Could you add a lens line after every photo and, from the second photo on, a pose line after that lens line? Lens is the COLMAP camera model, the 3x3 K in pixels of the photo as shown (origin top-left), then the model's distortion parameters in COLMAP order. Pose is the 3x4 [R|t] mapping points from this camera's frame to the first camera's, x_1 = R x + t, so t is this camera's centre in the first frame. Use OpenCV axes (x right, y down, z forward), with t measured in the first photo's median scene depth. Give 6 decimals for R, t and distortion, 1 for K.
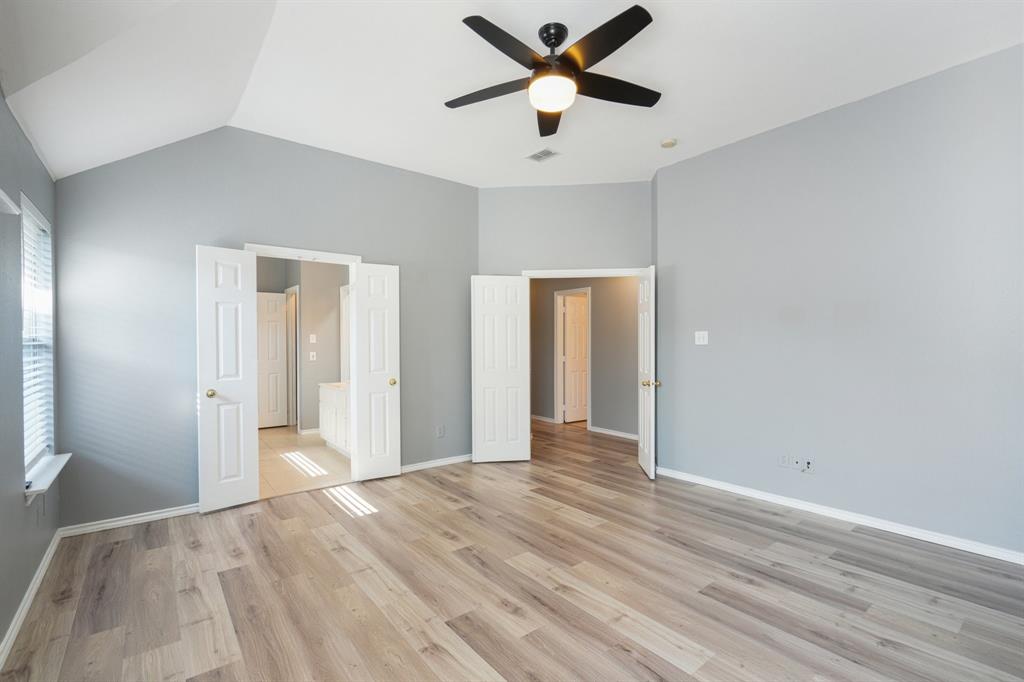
lens RADIAL K [[469.6, 0, 513.0], [0, 469.6, 344.9], [0, 0, 1]] dist [-0.008297, 0.001055]
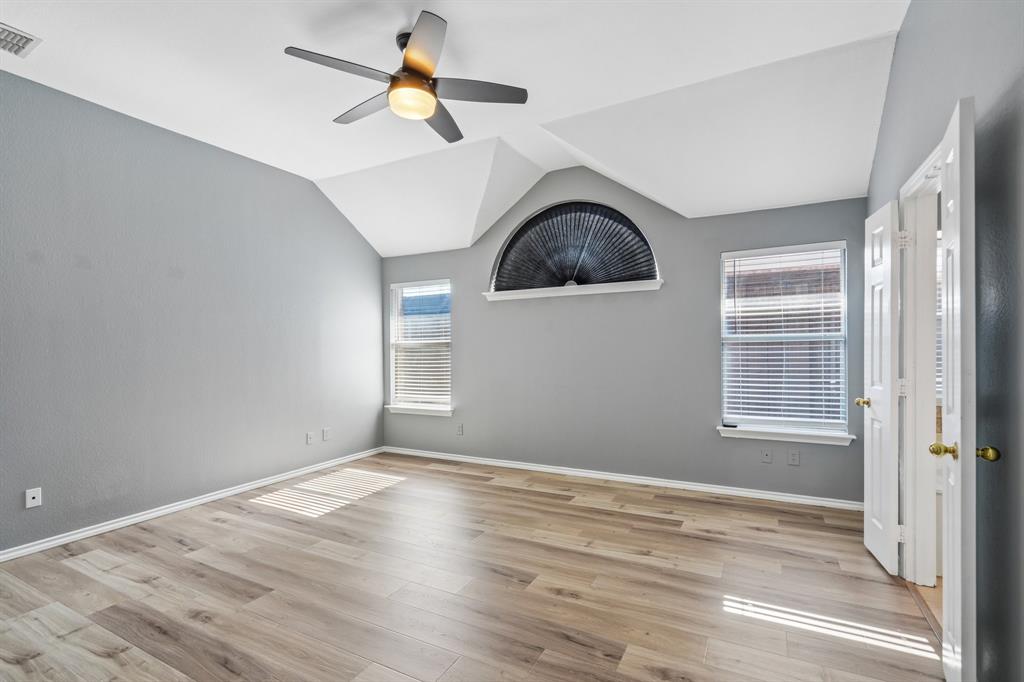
lens RADIAL K [[469.6, 0, 514.9], [0, 469.6, 346.7], [0, 0, 1]] dist [-0.008297, 0.001055]
pose [[-0.920211, 0.016918, -0.391058, 0.307981], [0.015196, 0.999856, 0.007498, -0.003782], [0.391128, 0.000958, -0.920336, 2.194933]]
